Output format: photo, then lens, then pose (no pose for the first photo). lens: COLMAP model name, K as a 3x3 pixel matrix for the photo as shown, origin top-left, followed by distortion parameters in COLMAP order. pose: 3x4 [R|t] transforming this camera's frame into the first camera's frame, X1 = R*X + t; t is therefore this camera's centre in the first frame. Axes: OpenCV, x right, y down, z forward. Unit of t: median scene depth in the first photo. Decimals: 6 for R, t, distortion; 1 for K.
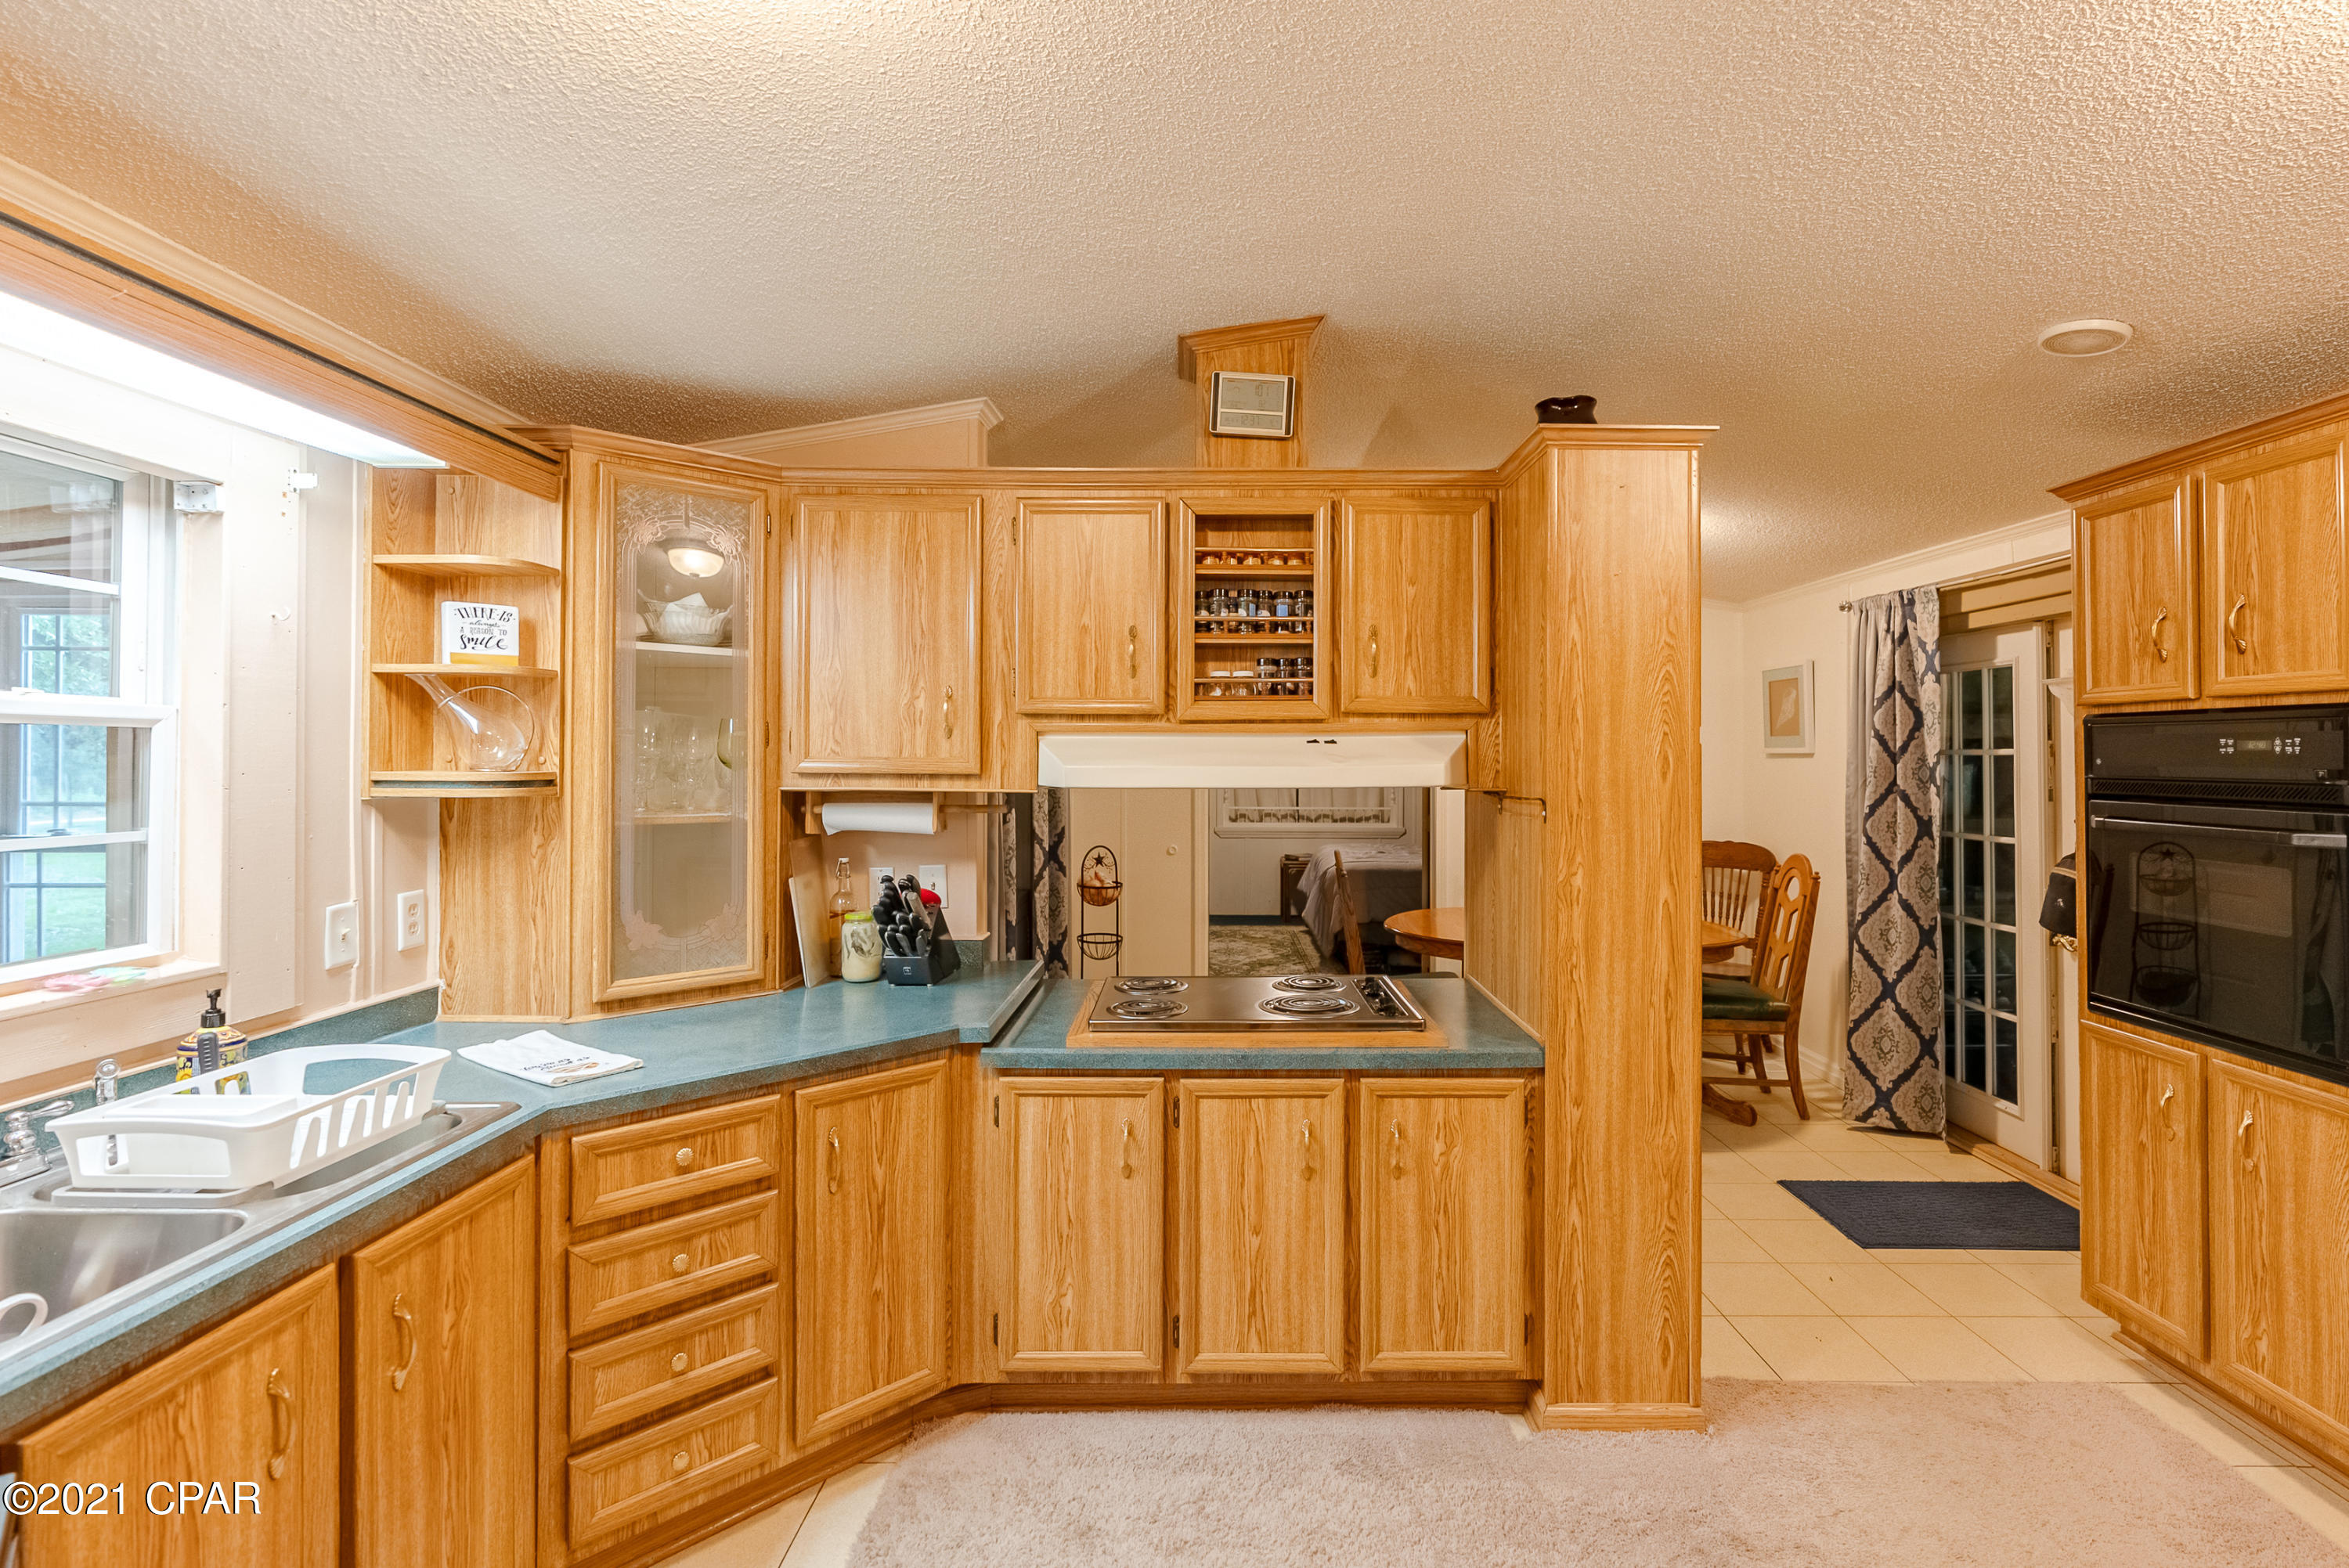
lens RADIAL K [[1065.1, 0, 1199.6], [0, 1065.1, 751.7], [0, 0, 1]] dist [-0.008083, 0.002249]
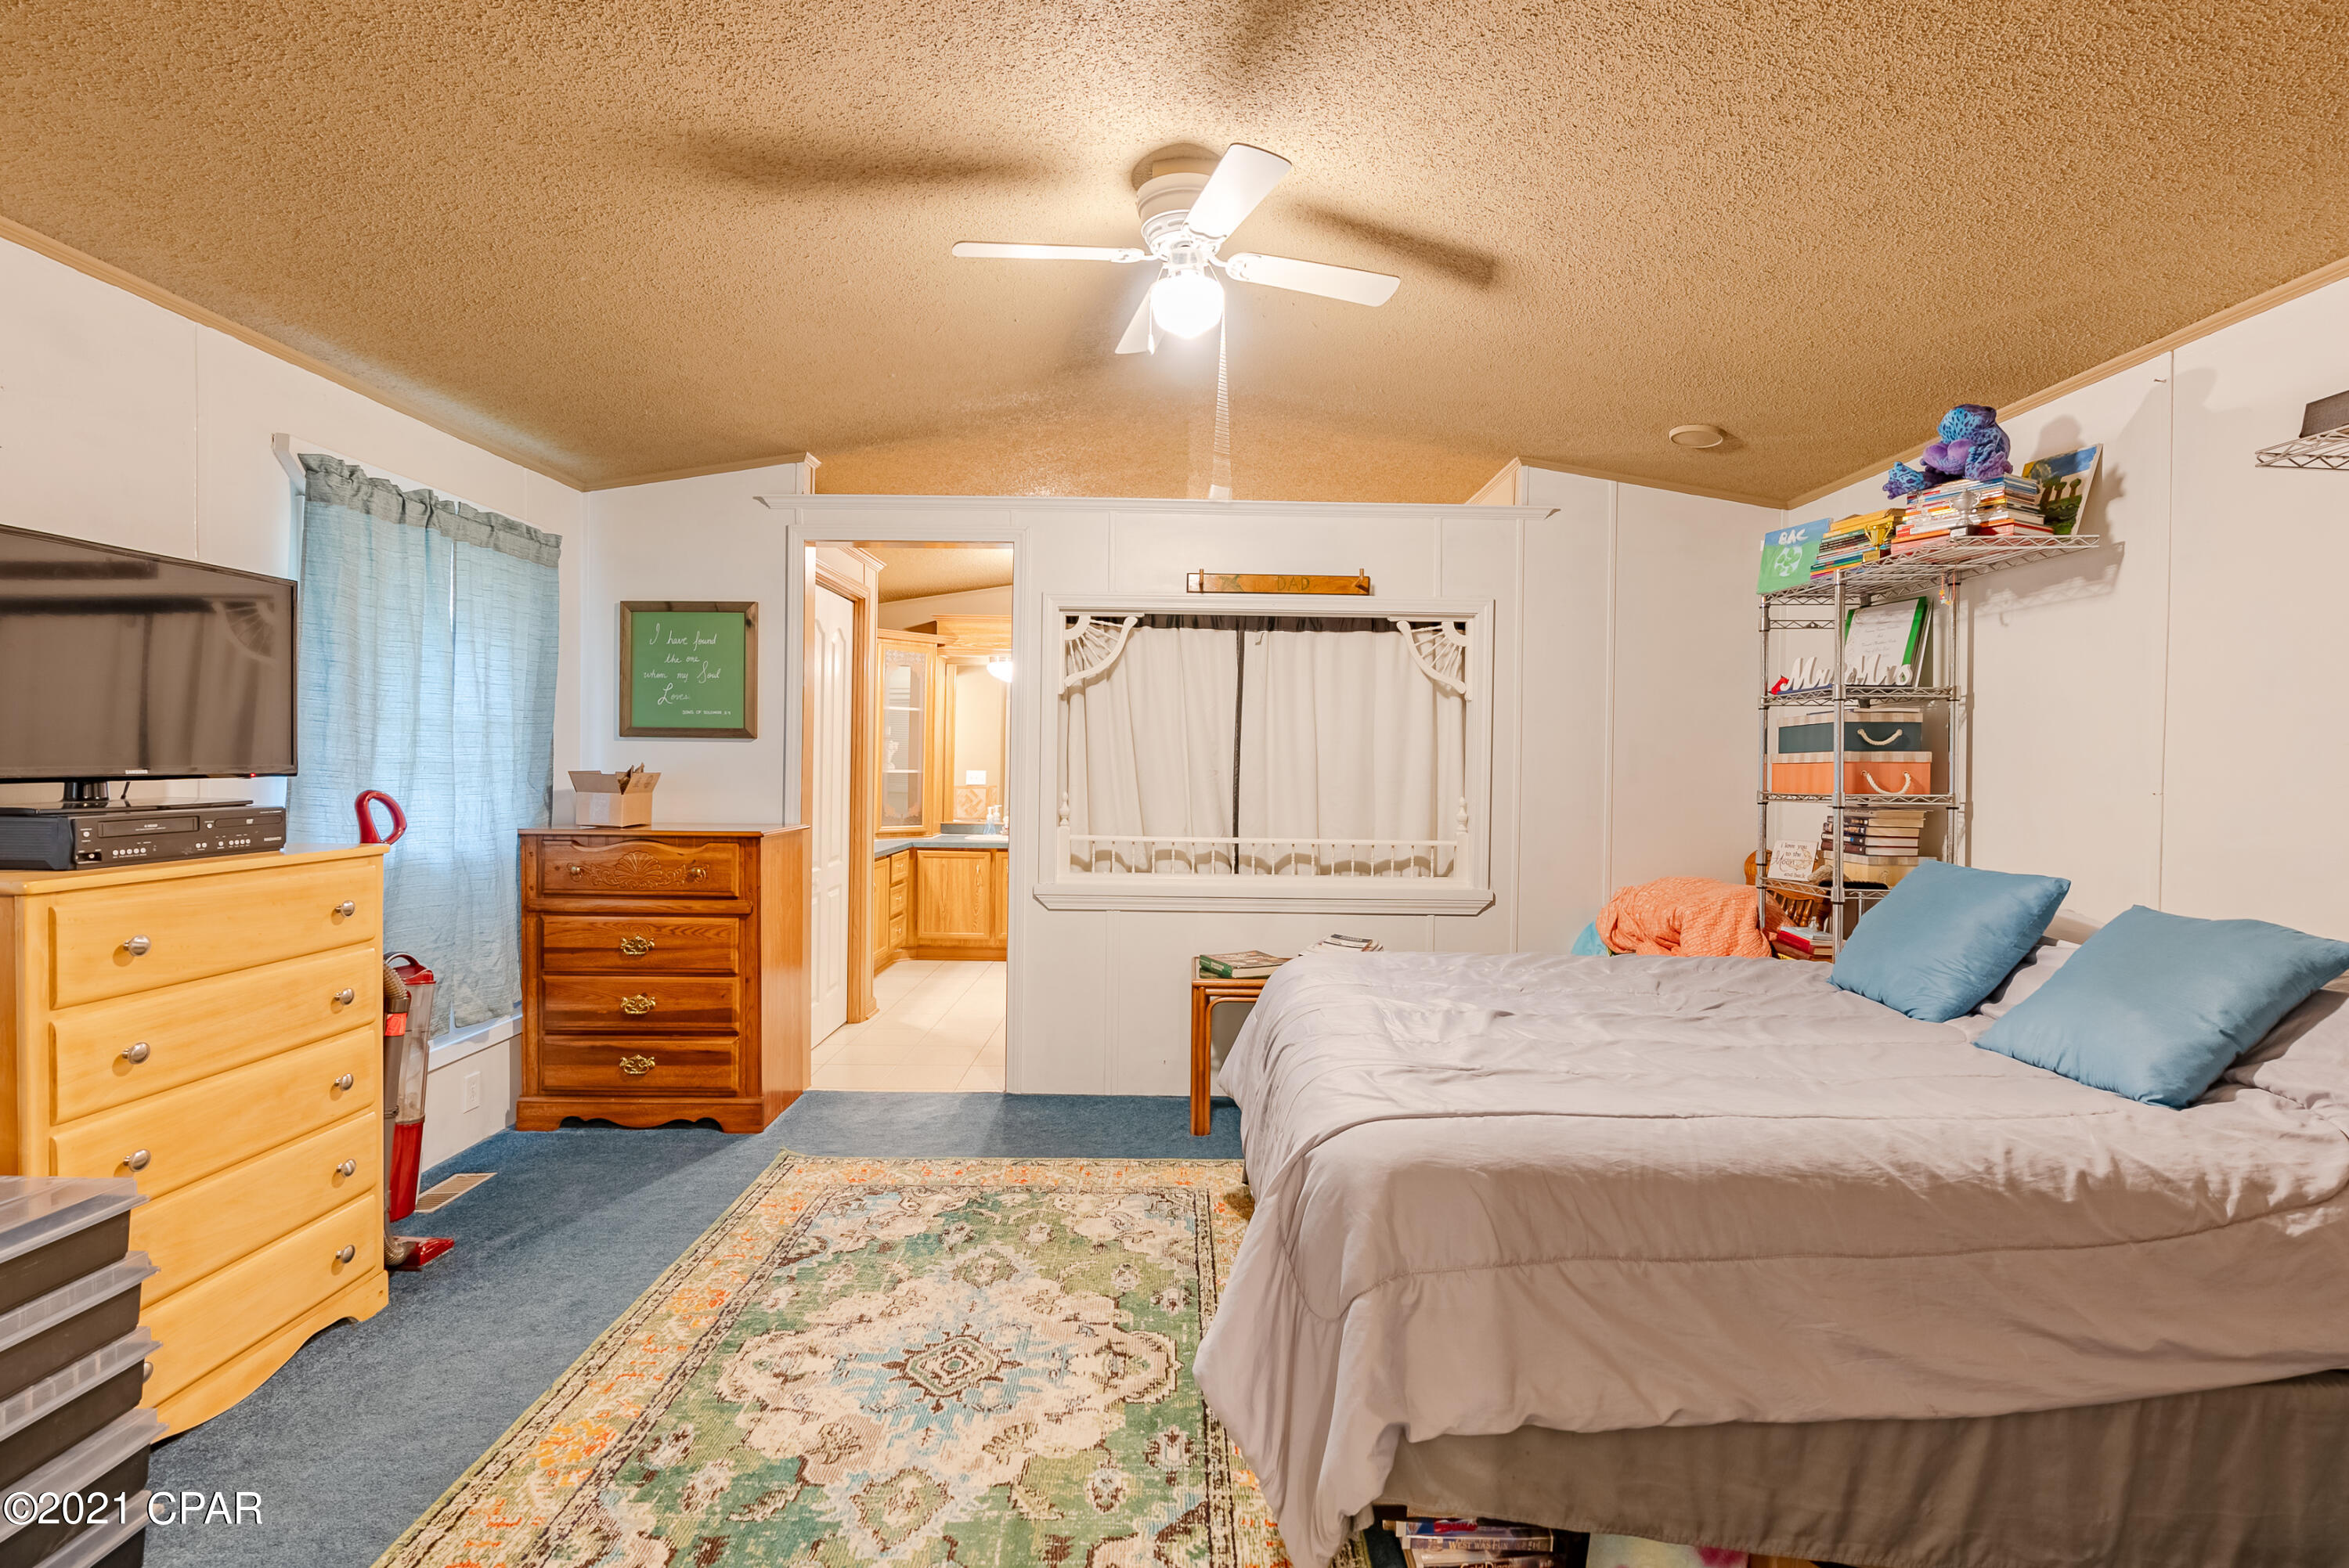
lens RADIAL K [[1065.1, 0, 1185.2], [0, 1065.1, 781.3], [0, 0, 1]] dist [-0.008083, 0.002249]
pose [[0.999537, 0.016115, 0.025793, 0.268949], [-0.016515, 0.999746, 0.015359, 0.106397], [-0.025539, -0.015778, 0.999549, 2.602505]]
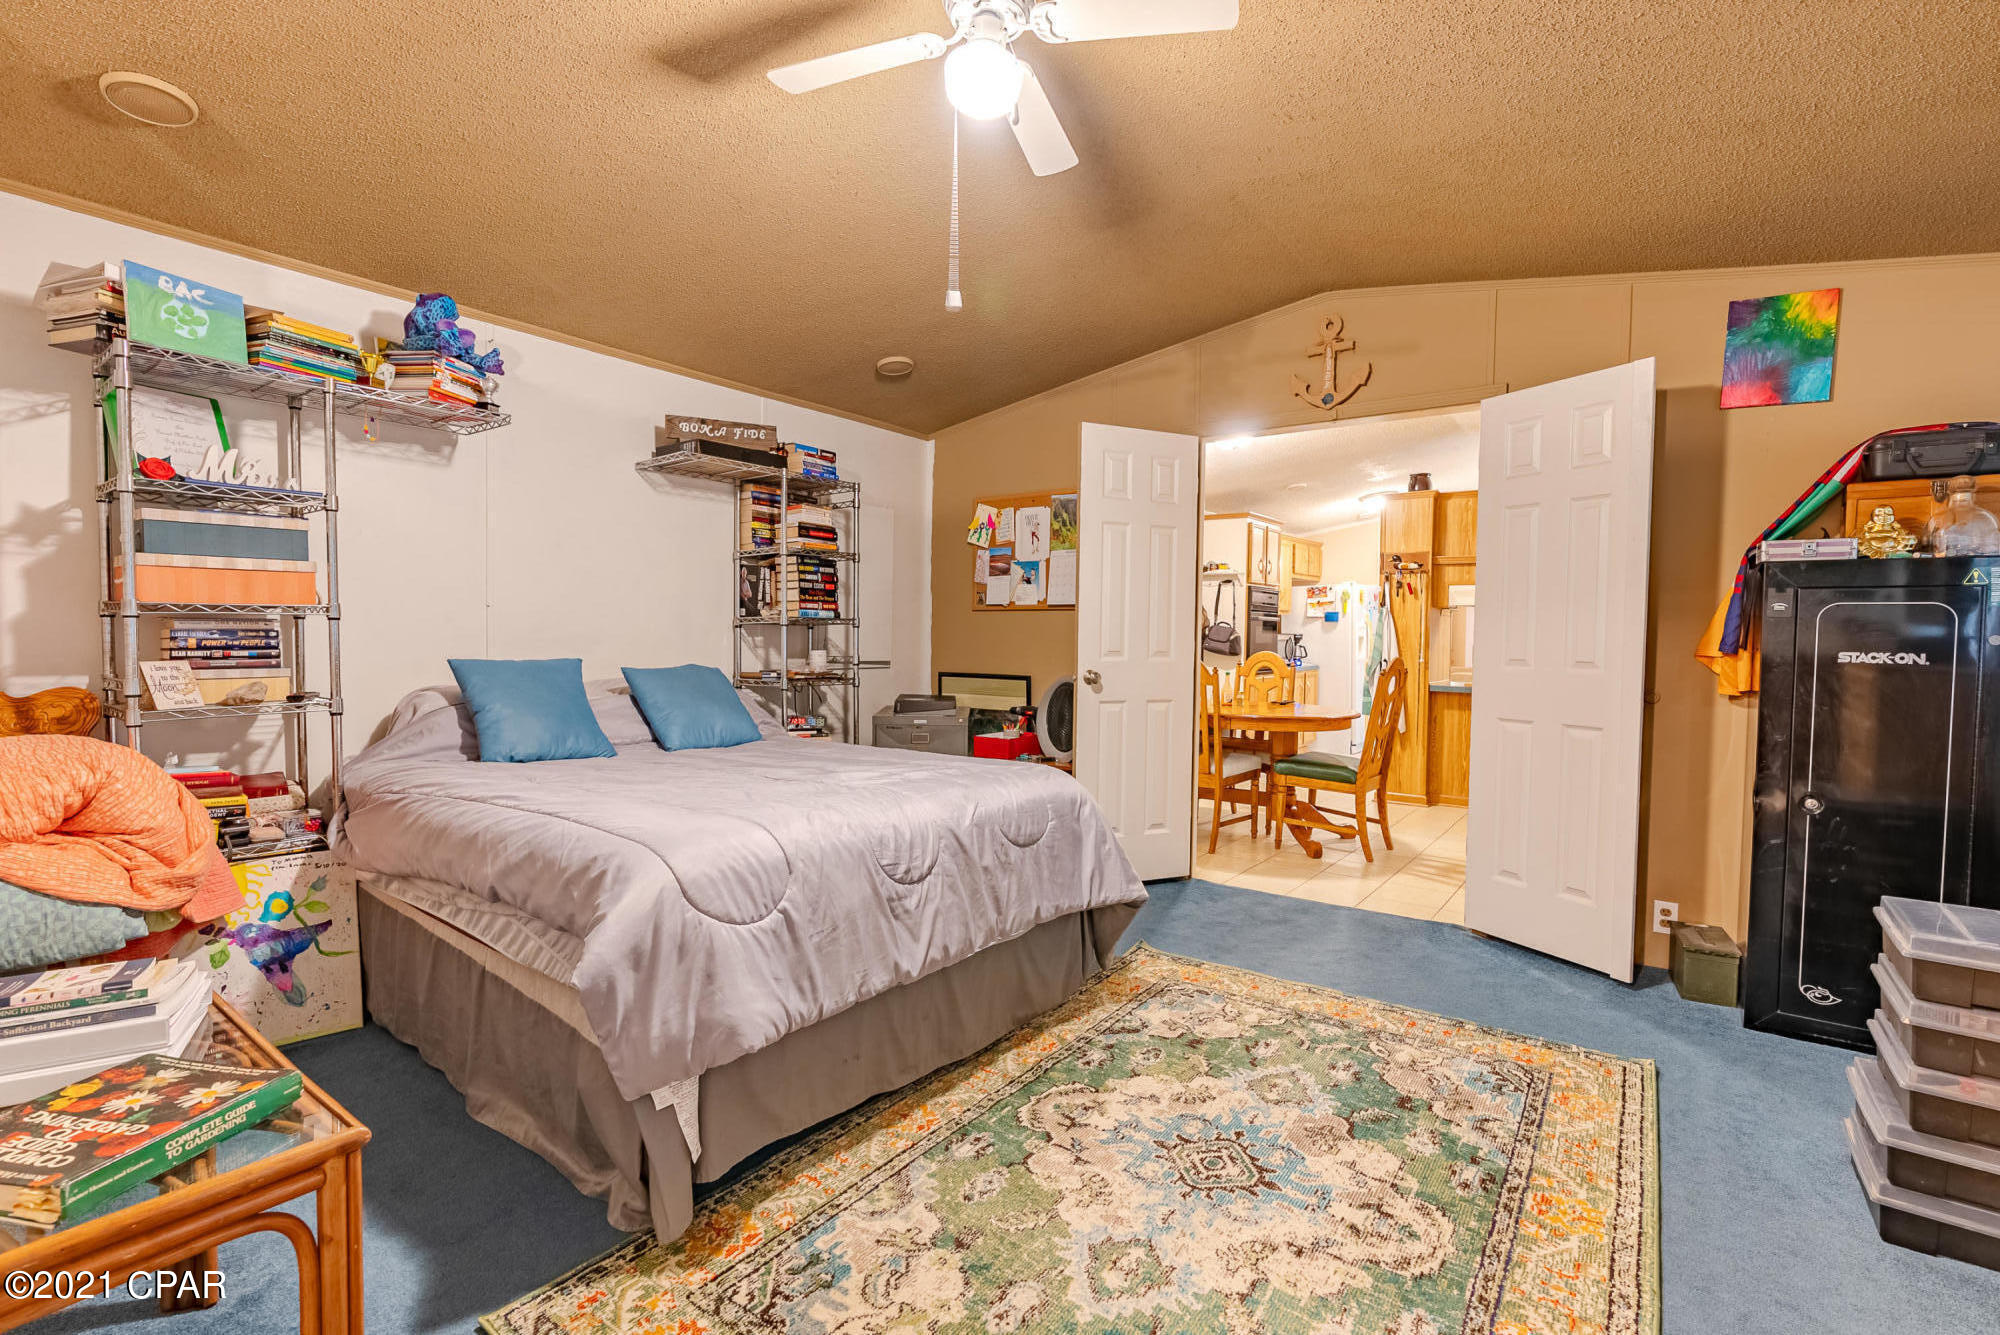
lens RADIAL K [[907.0, 0, 1001.3], [0, 907.0, 669.1], [0, 0, 1]] dist [-0.008083, 0.002249]
pose [[-0.817906, -0.030721, 0.574532, -0.096451], [-0.012879, 0.999301, 0.035099, 0.145551], [-0.575208, 0.021308, -0.817730, 3.920011]]
